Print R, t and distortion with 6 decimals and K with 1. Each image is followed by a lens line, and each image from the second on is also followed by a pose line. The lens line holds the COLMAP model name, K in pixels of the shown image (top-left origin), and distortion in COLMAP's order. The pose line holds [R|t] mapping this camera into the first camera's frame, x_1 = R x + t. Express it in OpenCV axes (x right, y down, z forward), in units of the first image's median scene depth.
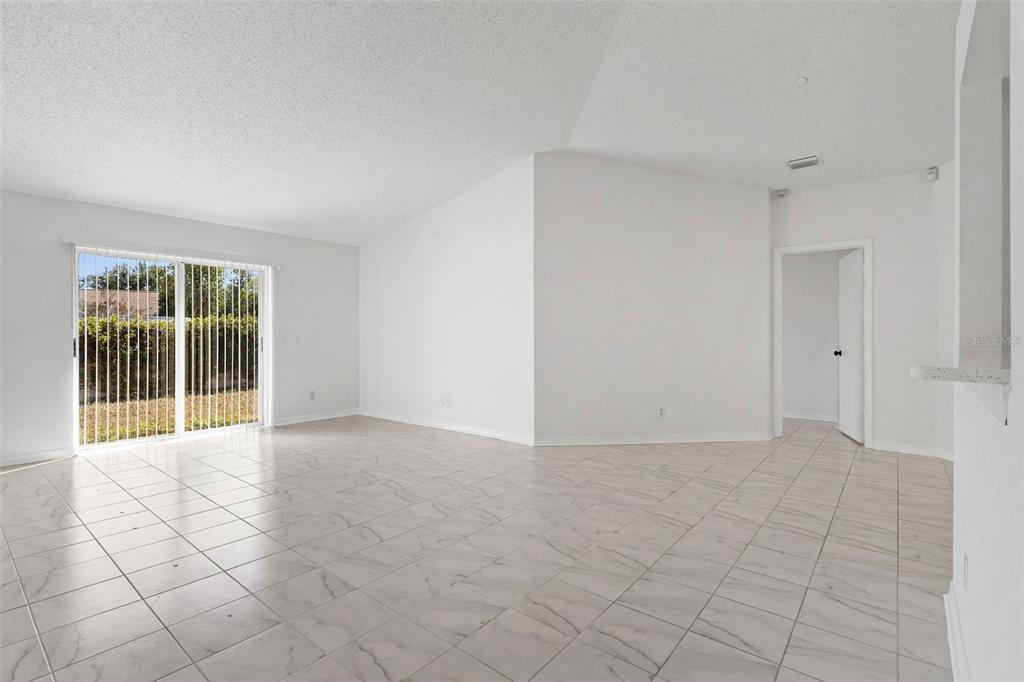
lens RADIAL K [[476.3, 0, 511.9], [0, 476.3, 341.8], [0, 0, 1]] dist [-0.007276, 0.001708]
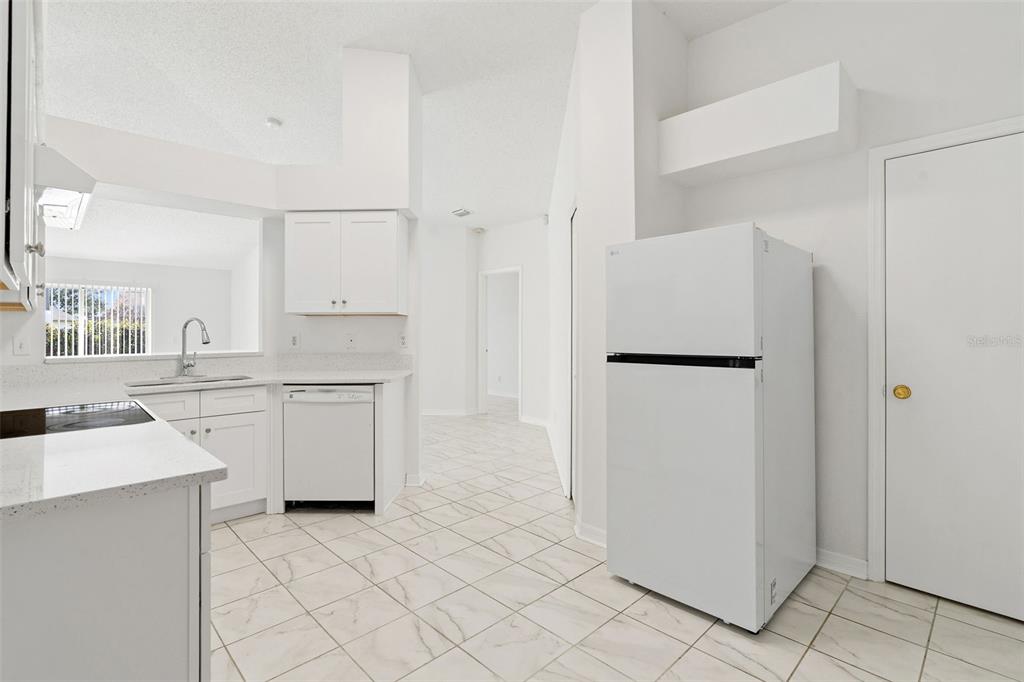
lens RADIAL K [[476.3, 0, 518.0], [0, 476.3, 331.2], [0, 0, 1]] dist [-0.007276, 0.001708]
pose [[0.995226, -0.001006, -0.097594, 1.075654], [-0.000407, 0.999895, -0.014458, -0.013525], [0.097598, 0.014428, 0.995121, -0.425769]]
